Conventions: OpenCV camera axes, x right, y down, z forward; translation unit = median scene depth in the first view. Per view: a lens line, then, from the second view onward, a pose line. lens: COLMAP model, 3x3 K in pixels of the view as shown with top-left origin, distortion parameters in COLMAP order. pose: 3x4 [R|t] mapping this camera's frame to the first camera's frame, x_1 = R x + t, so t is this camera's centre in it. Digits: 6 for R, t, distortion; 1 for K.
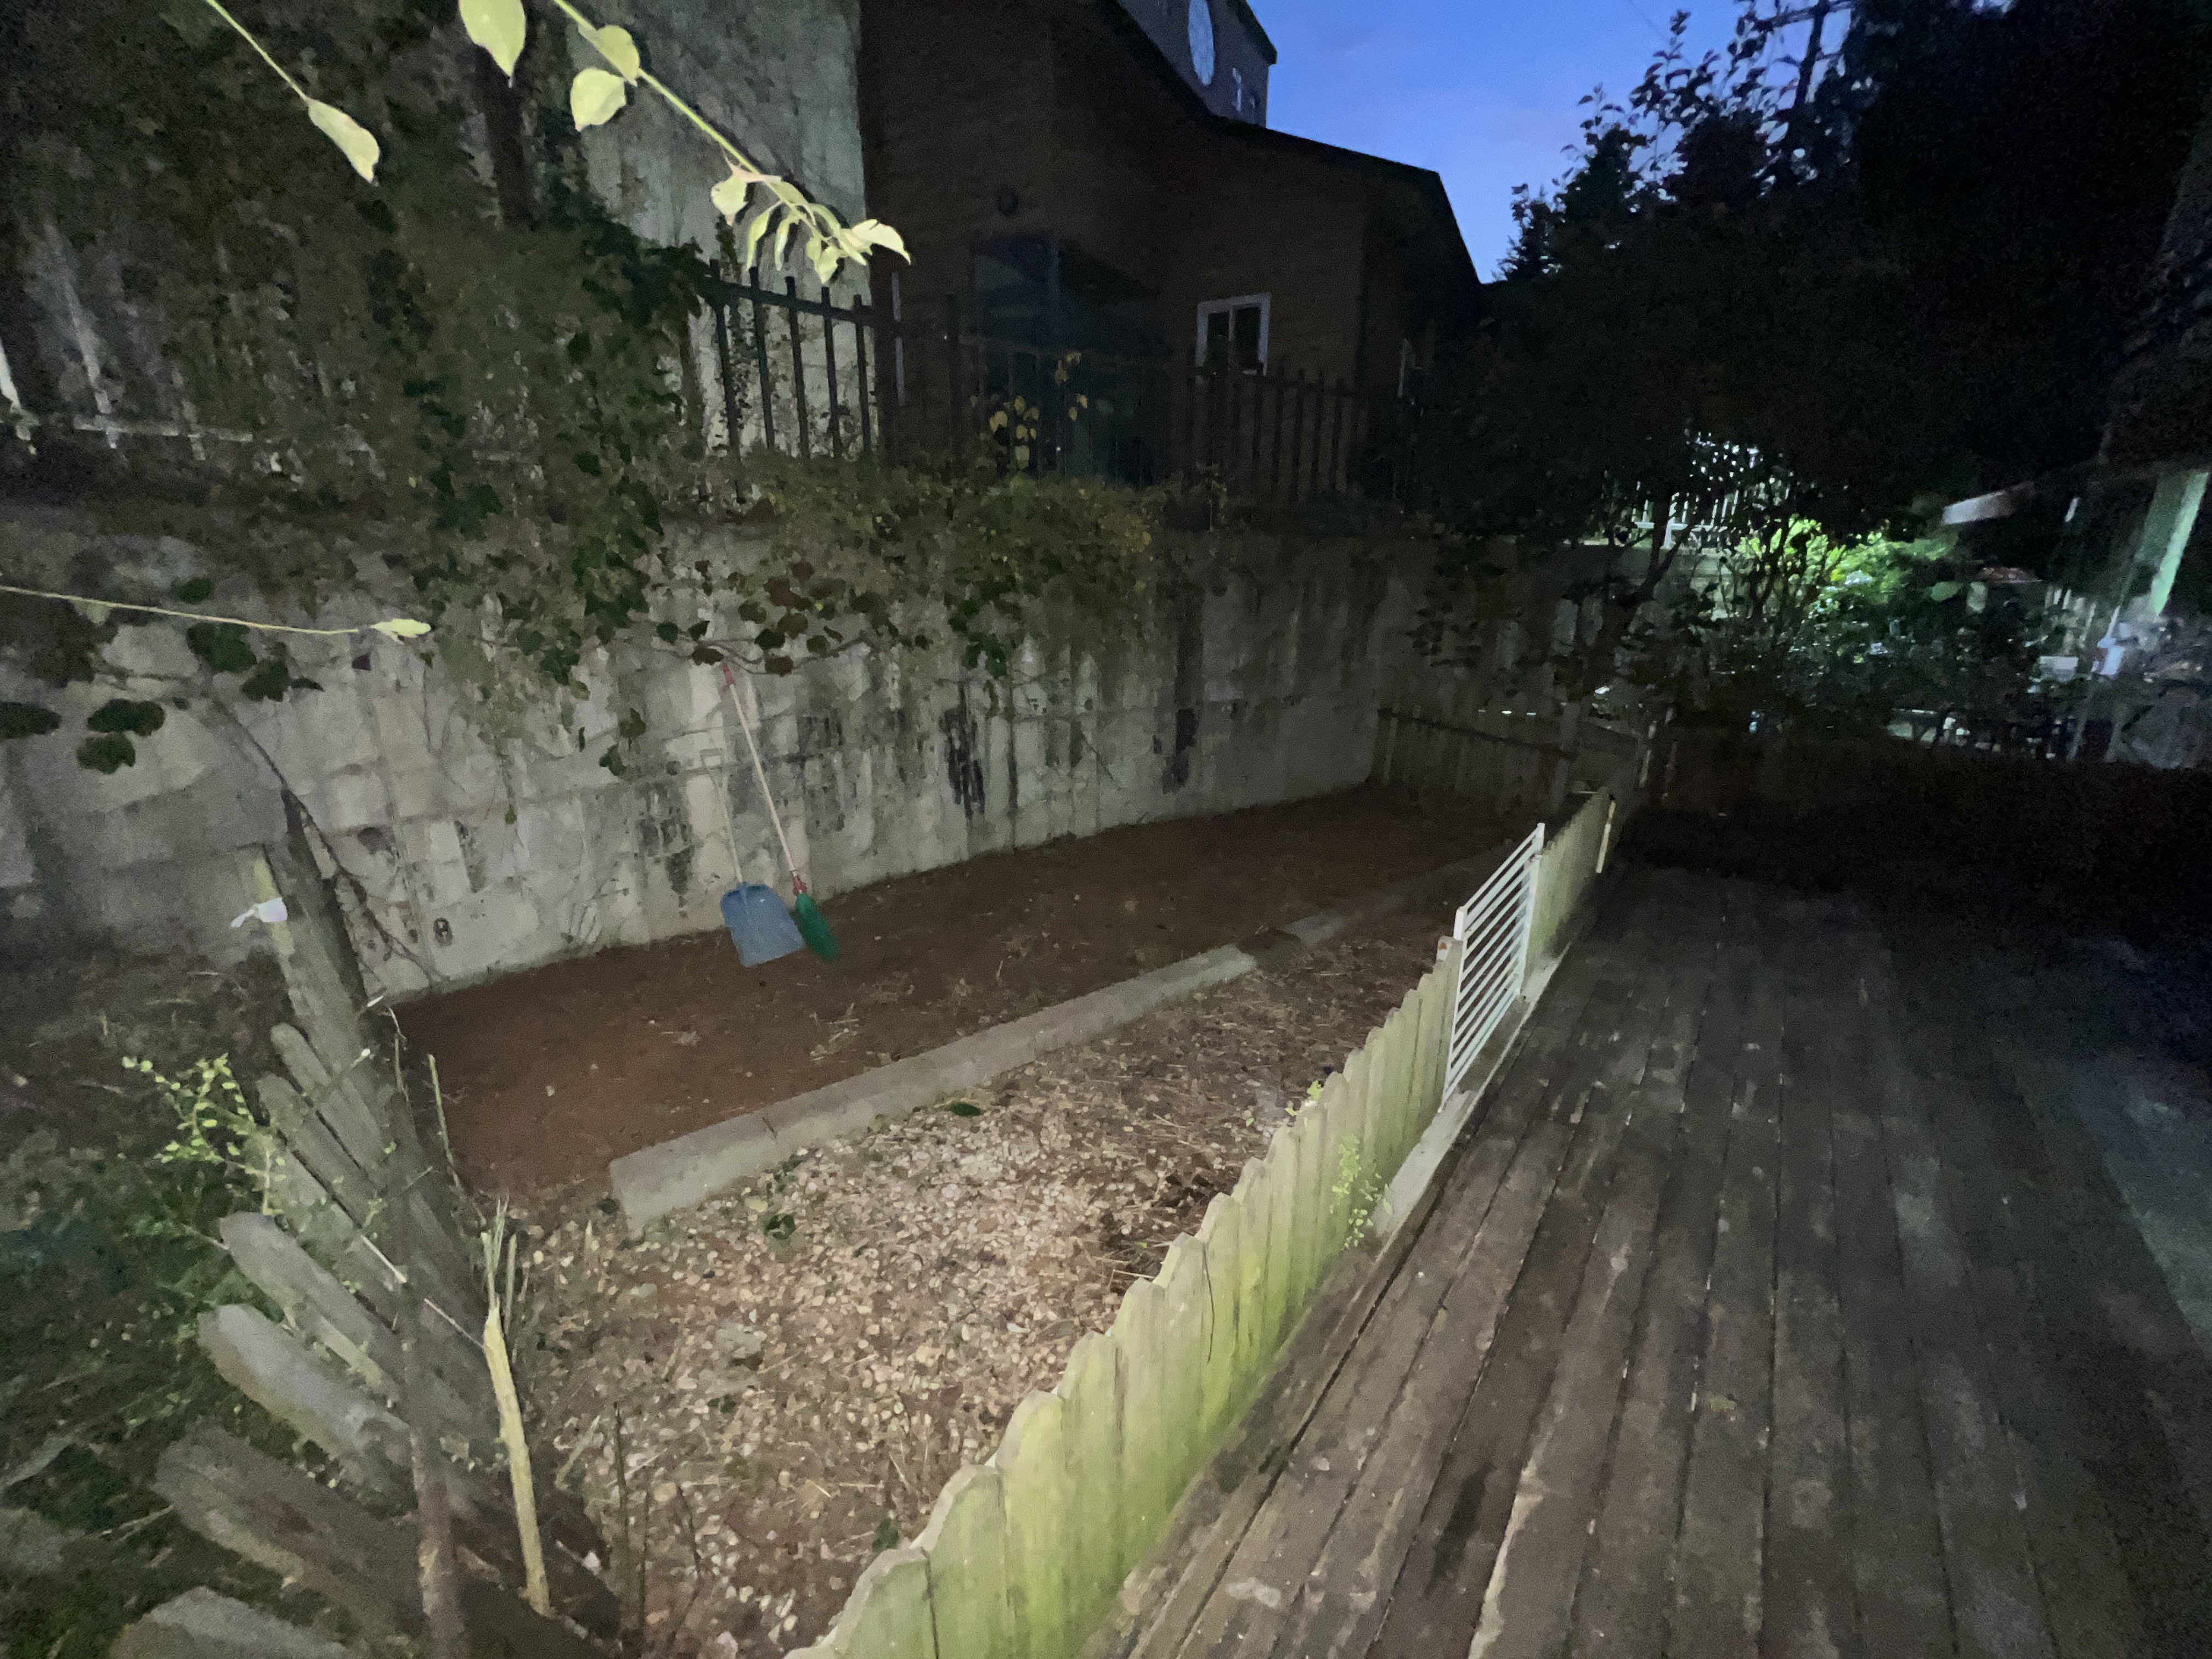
lens RADIAL K [[880.1, 0, 1101.8], [0, 880.1, 830.6], [0, 0, 1]] dist [-0.000859, 0.000162]
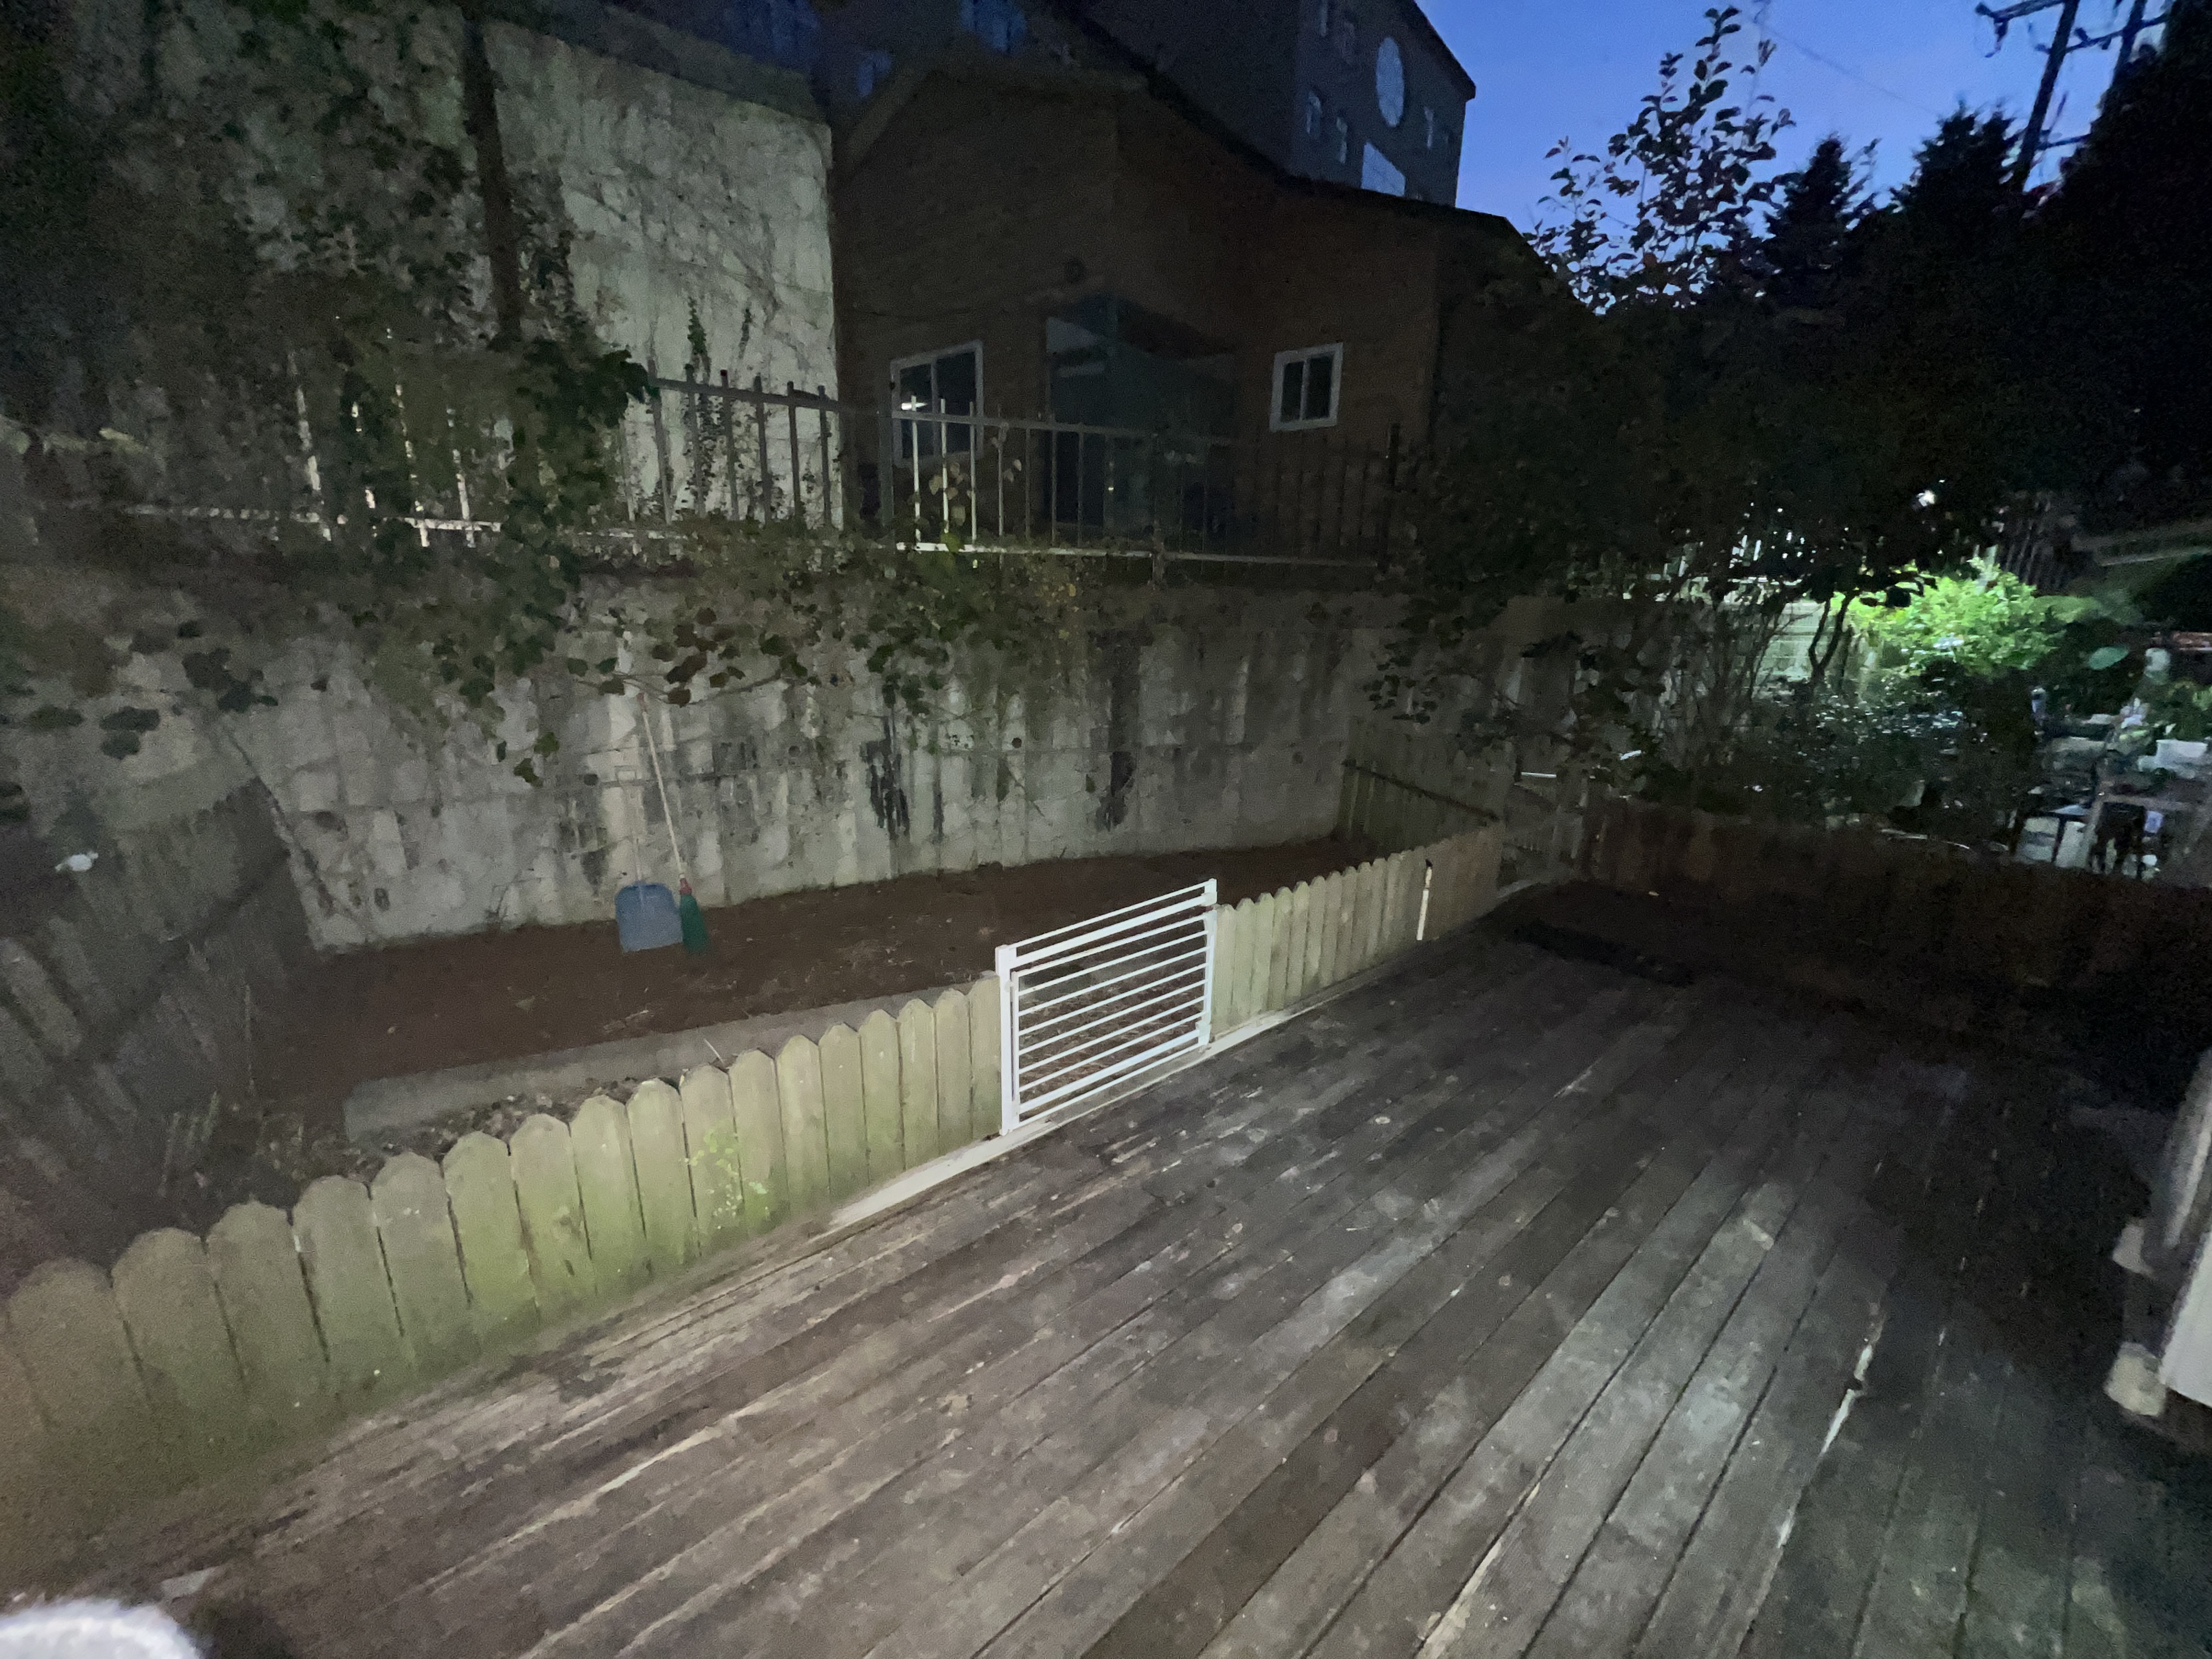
lens RADIAL K [[880.1, 0, 1101.8], [0, 880.1, 830.6], [0, 0, 1]] dist [-0.000859, 0.000162]
pose [[0.978743, 0.067586, -0.193632, 0.340199], [-0.074411, 0.996829, -0.028186, -0.016257], [0.191113, 0.041995, 0.980669, -0.027086]]
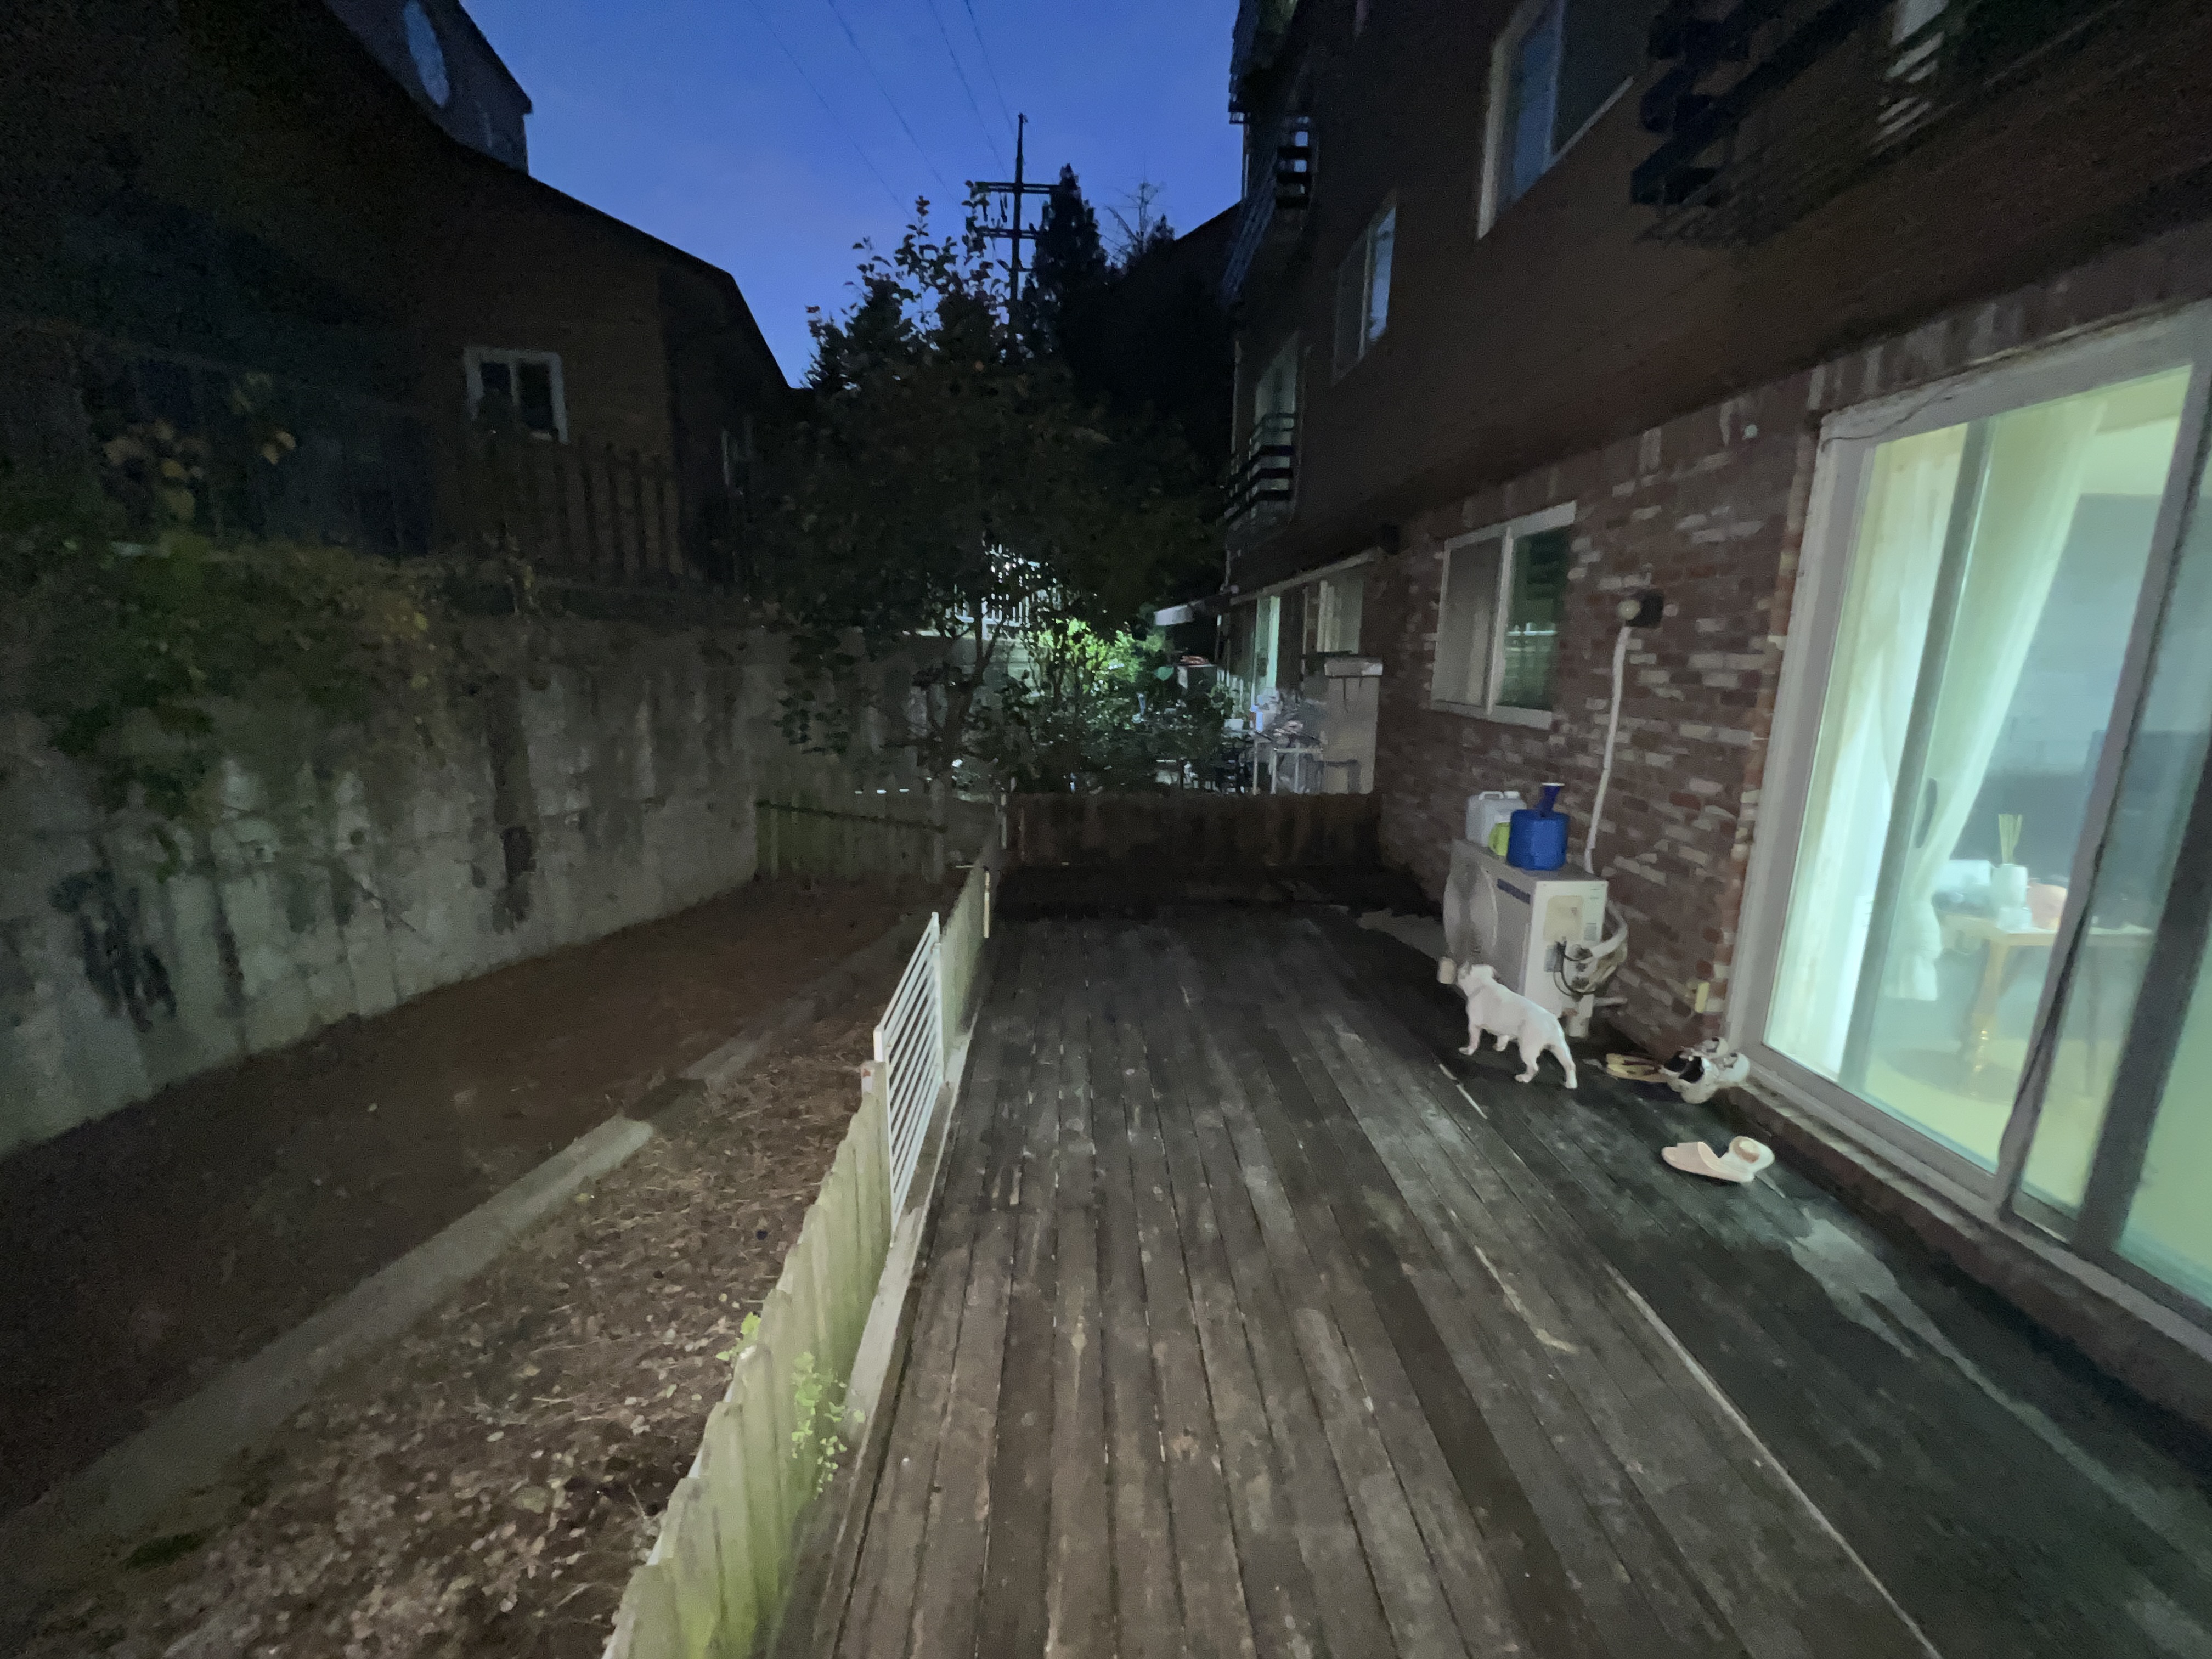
lens RADIAL K [[880.1, 0, 1101.8], [0, 880.1, 830.6], [0, 0, 1]] dist [-0.000859, 0.000162]
pose [[0.776011, -0.118381, 0.619510, 0.015432], [0.170518, 0.985028, -0.025368, -0.026135], [-0.607231, 0.125324, 0.784579, 0.038037]]
